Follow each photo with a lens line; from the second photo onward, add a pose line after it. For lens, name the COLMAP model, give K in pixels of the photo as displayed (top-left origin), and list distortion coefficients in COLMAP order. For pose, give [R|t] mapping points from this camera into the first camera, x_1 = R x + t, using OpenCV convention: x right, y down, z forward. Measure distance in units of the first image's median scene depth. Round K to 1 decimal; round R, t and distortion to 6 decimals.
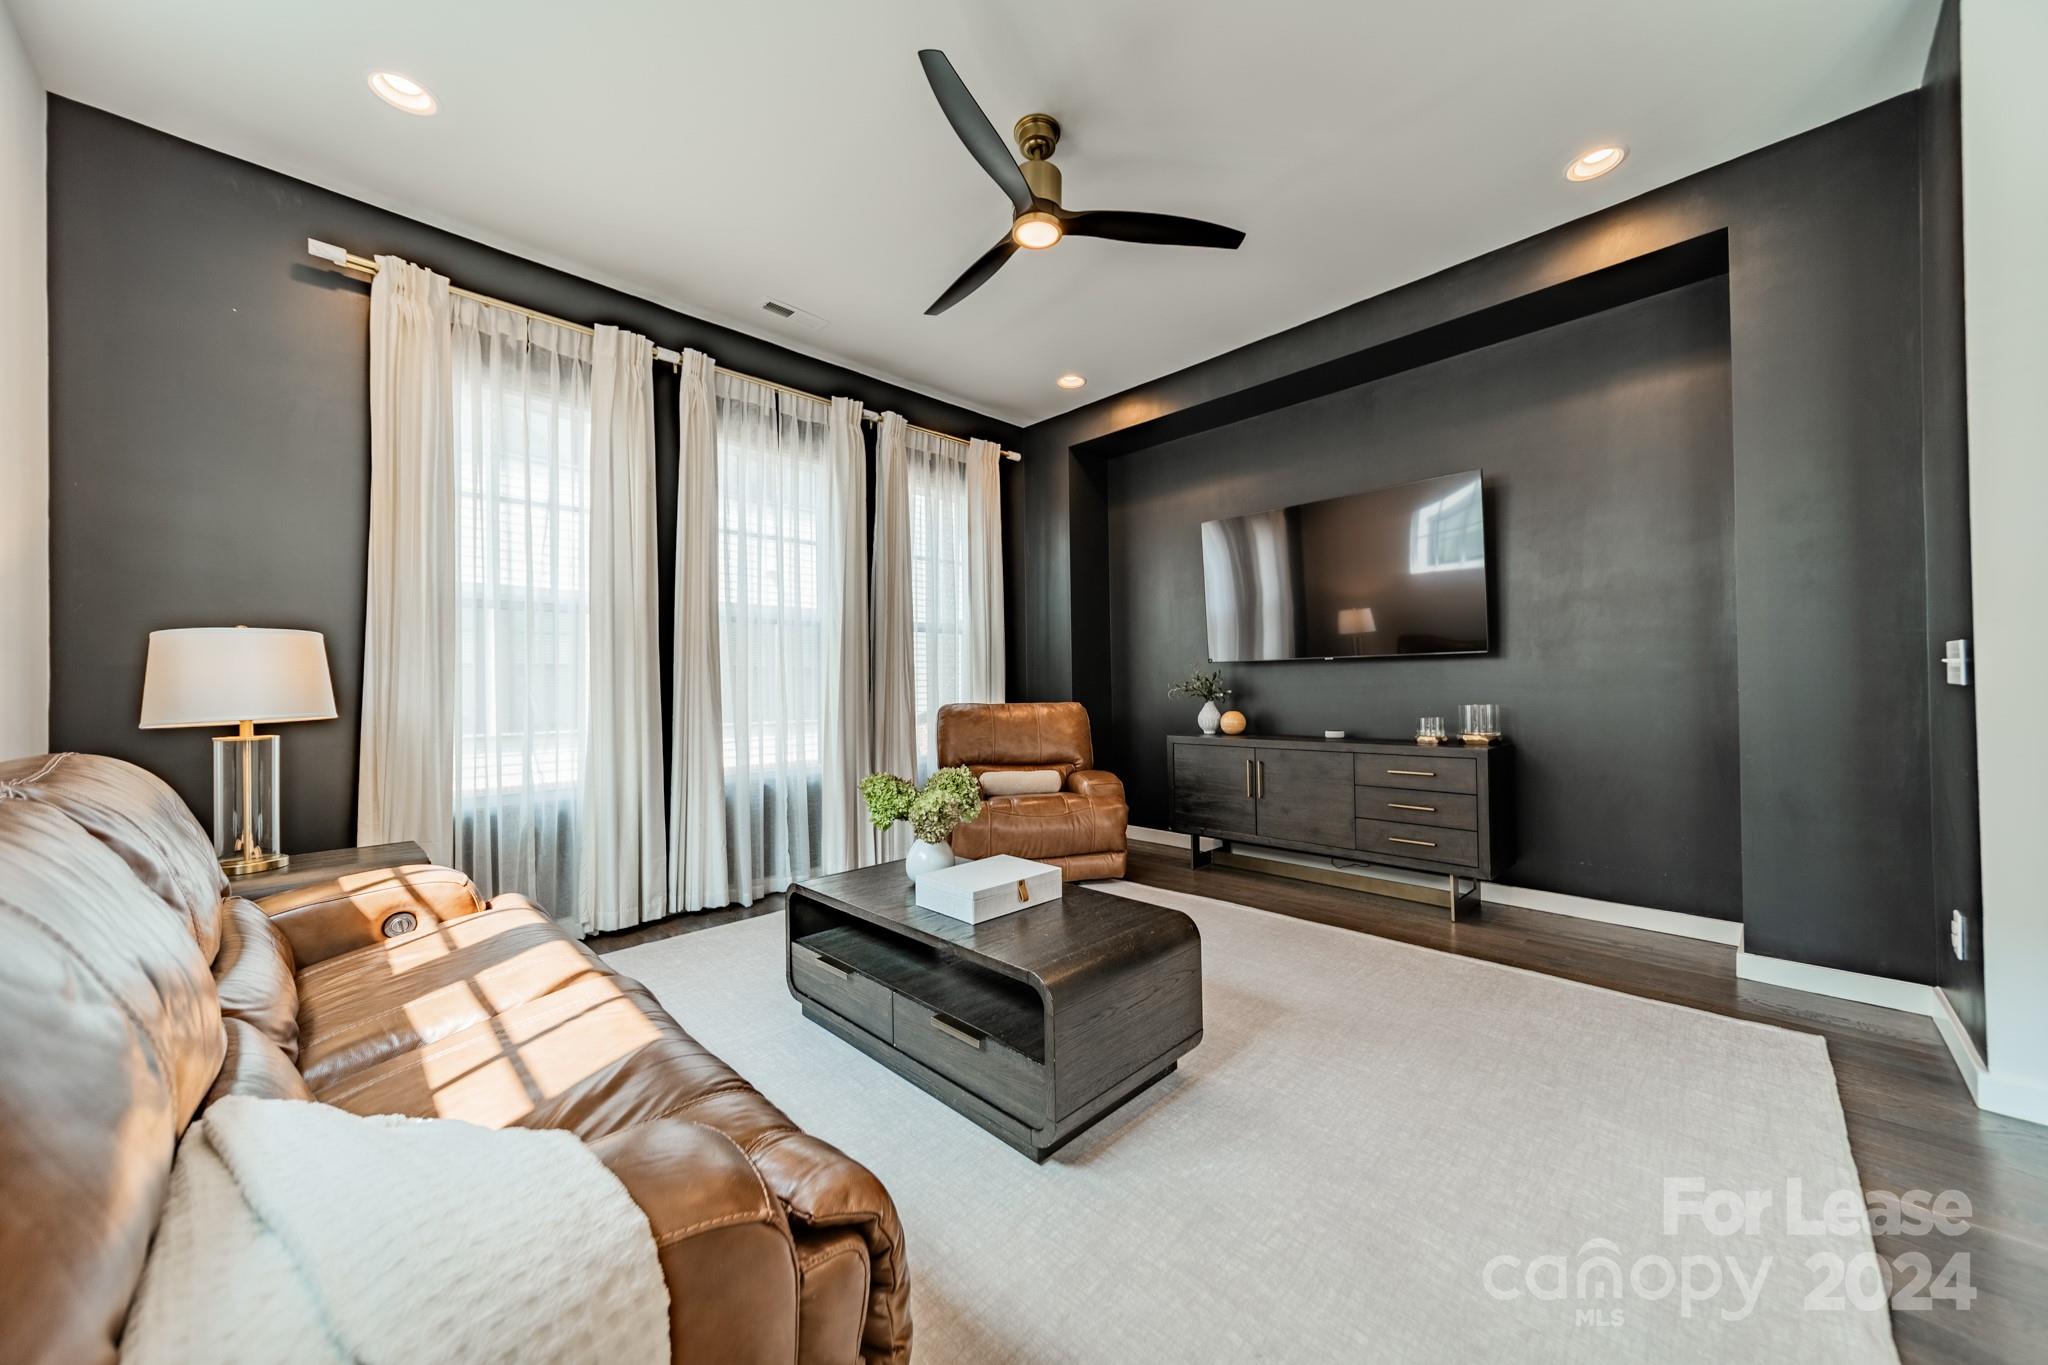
lens RADIAL K [[726.5, 0, 1038.2], [0, 726.5, 677.2], [0, 0, 1]] dist [0.008148, -0.000606]
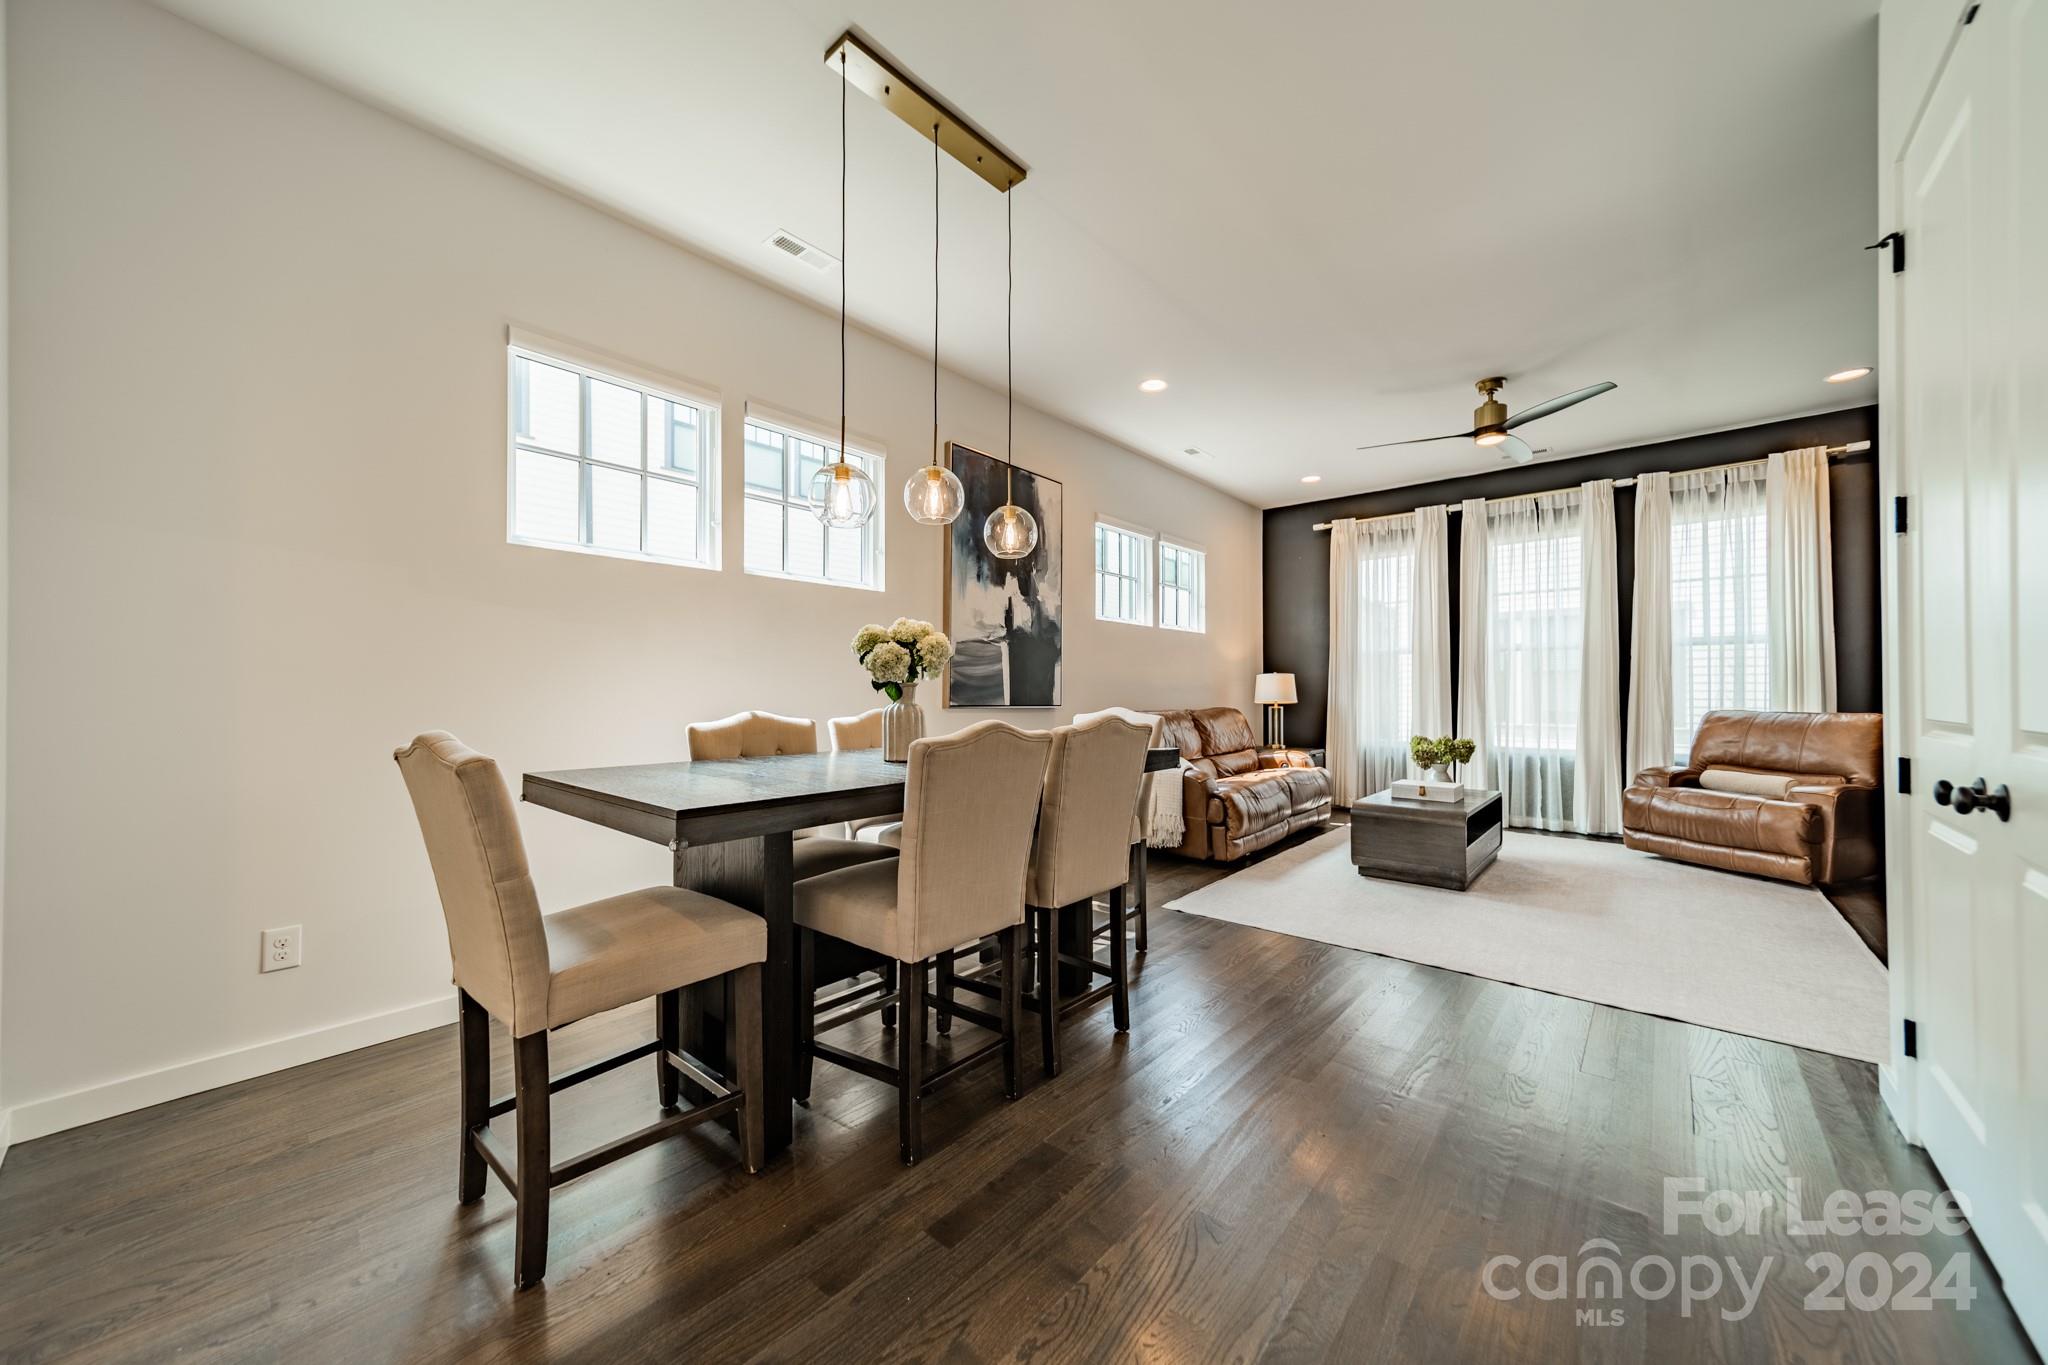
lens RADIAL K [[726.5, 0, 1030.9], [0, 726.5, 686.5], [0, 0, 1]] dist [0.008148, -0.000606]
pose [[0.071301, 0.005483, -0.997440, 1.176361], [0.012343, 0.999903, 0.006379, -0.024141], [0.997378, -0.012766, 0.071226, -0.172005]]
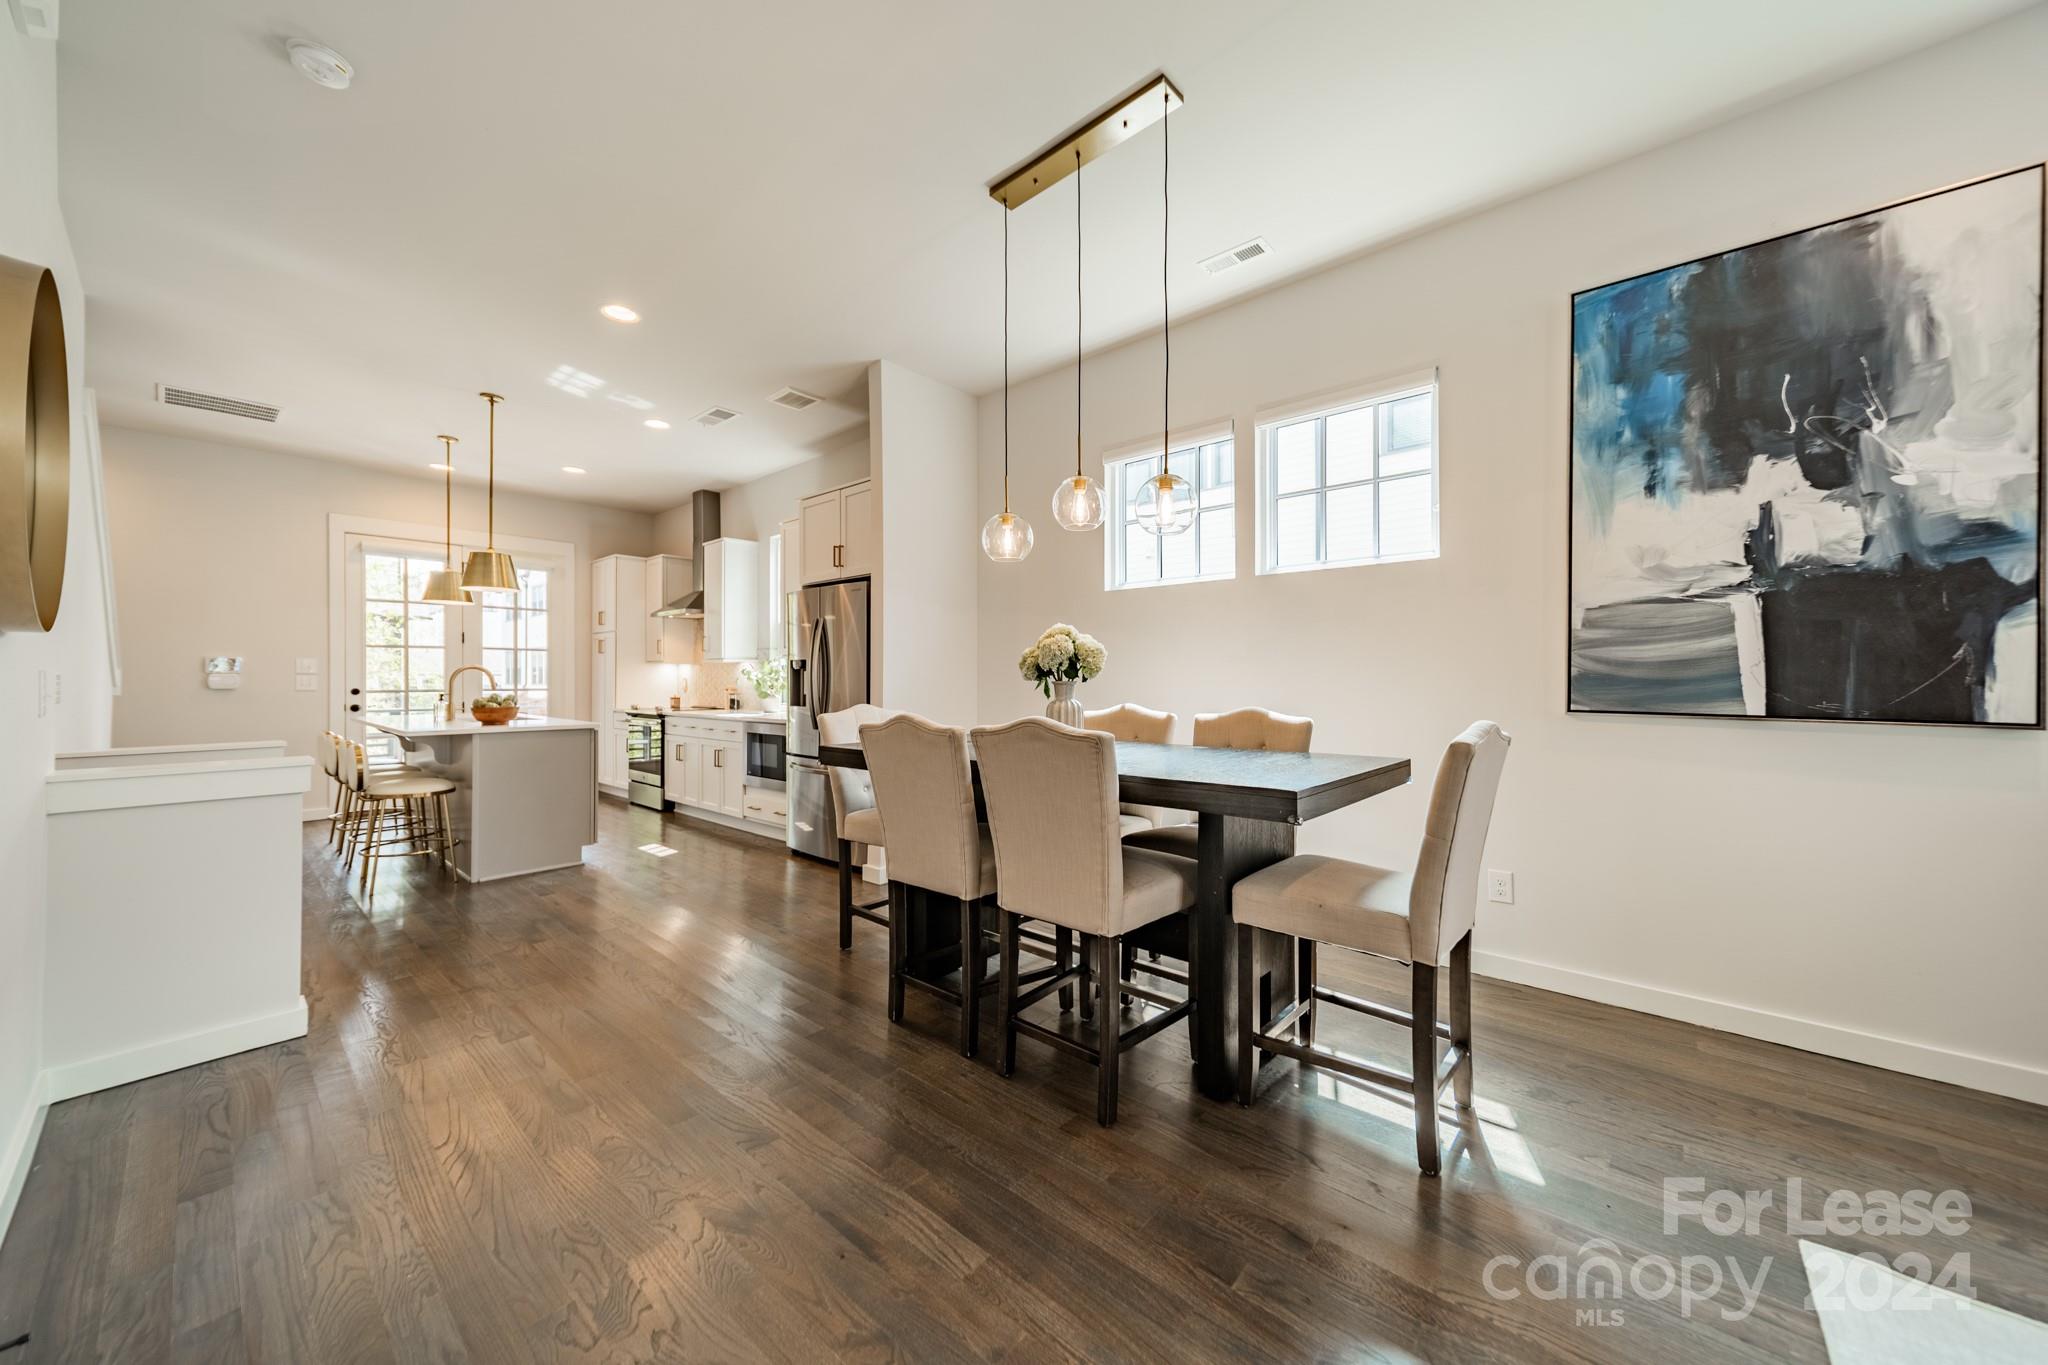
lens RADIAL K [[726.5, 0, 1040.2], [0, 726.5, 678.6], [0, 0, 1]] dist [0.008148, -0.000606]
pose [[-0.997342, 0.012784, -0.071726, 0.600959], [0.014197, 0.999714, -0.019226, -0.013376], [0.071460, -0.020193, -0.997239, 0.478603]]
